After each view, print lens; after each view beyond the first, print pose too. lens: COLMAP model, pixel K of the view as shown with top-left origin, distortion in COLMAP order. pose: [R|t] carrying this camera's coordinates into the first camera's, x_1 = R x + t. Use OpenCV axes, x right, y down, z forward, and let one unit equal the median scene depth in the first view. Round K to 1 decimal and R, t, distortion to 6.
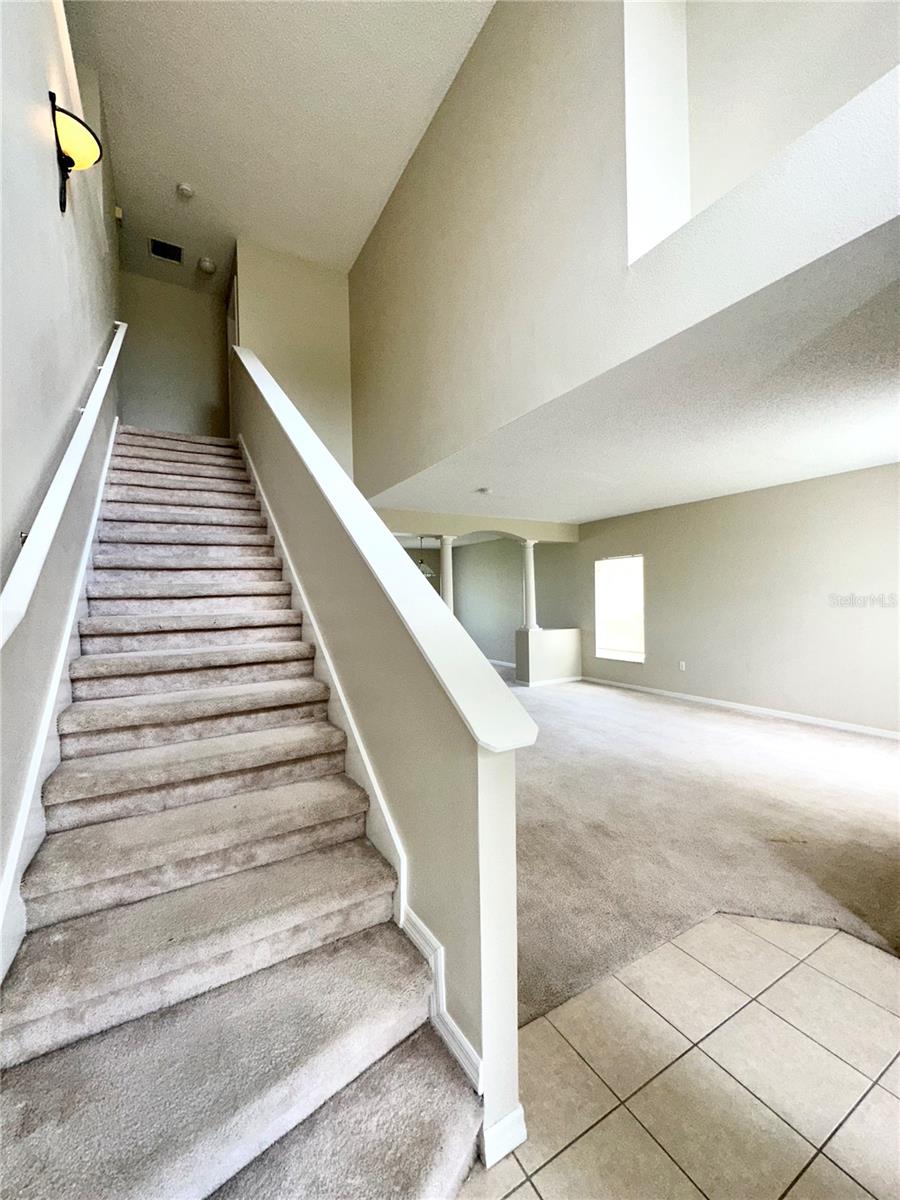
lens RADIAL K [[476.1, 0, 450.3], [0, 476.1, 601.9], [0, 0, 1]] dist [0.006242, 0.000083]
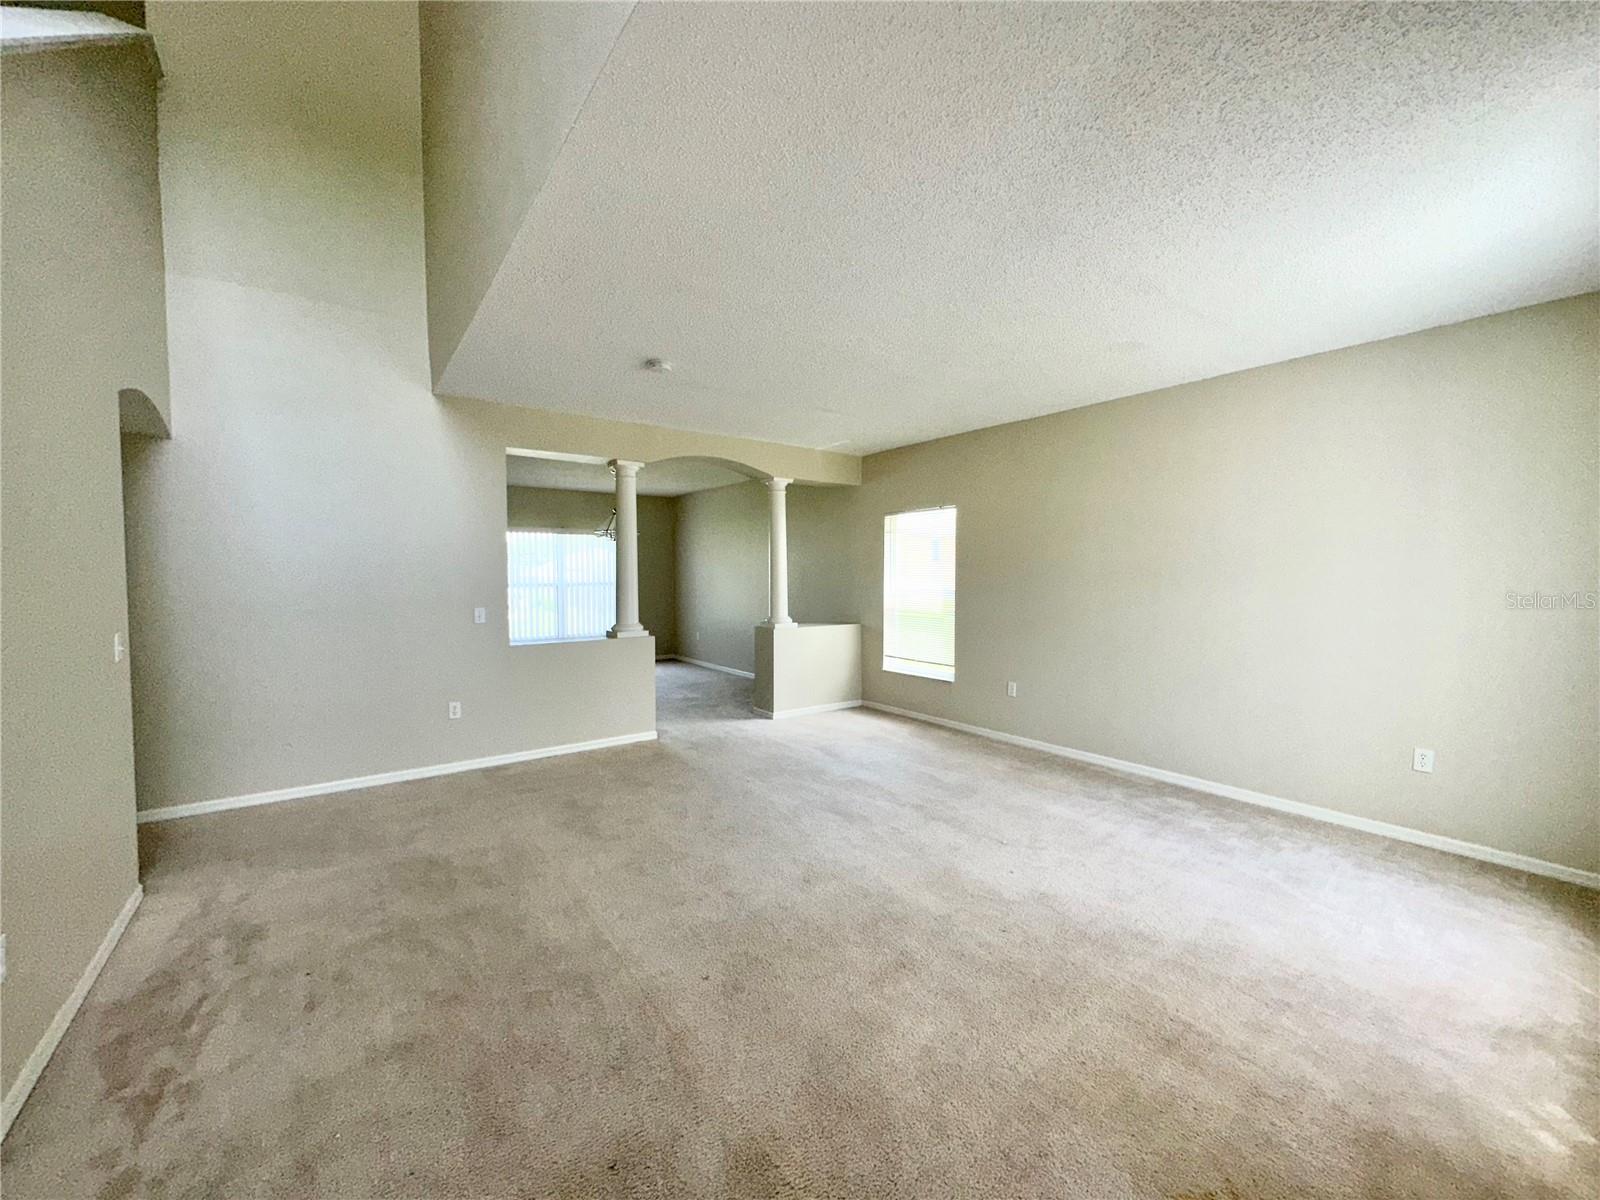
lens RADIAL K [[634.8, 0, 797.2], [0, 634.8, 598.9], [0, 0, 1]] dist [0.006242, 0.000083]
pose [[0.994254, 0.017031, 0.105687, 0.108164], [-0.020194, 0.999377, 0.028934, 0.000544], [-0.105128, -0.030902, 0.993978, 0.193296]]
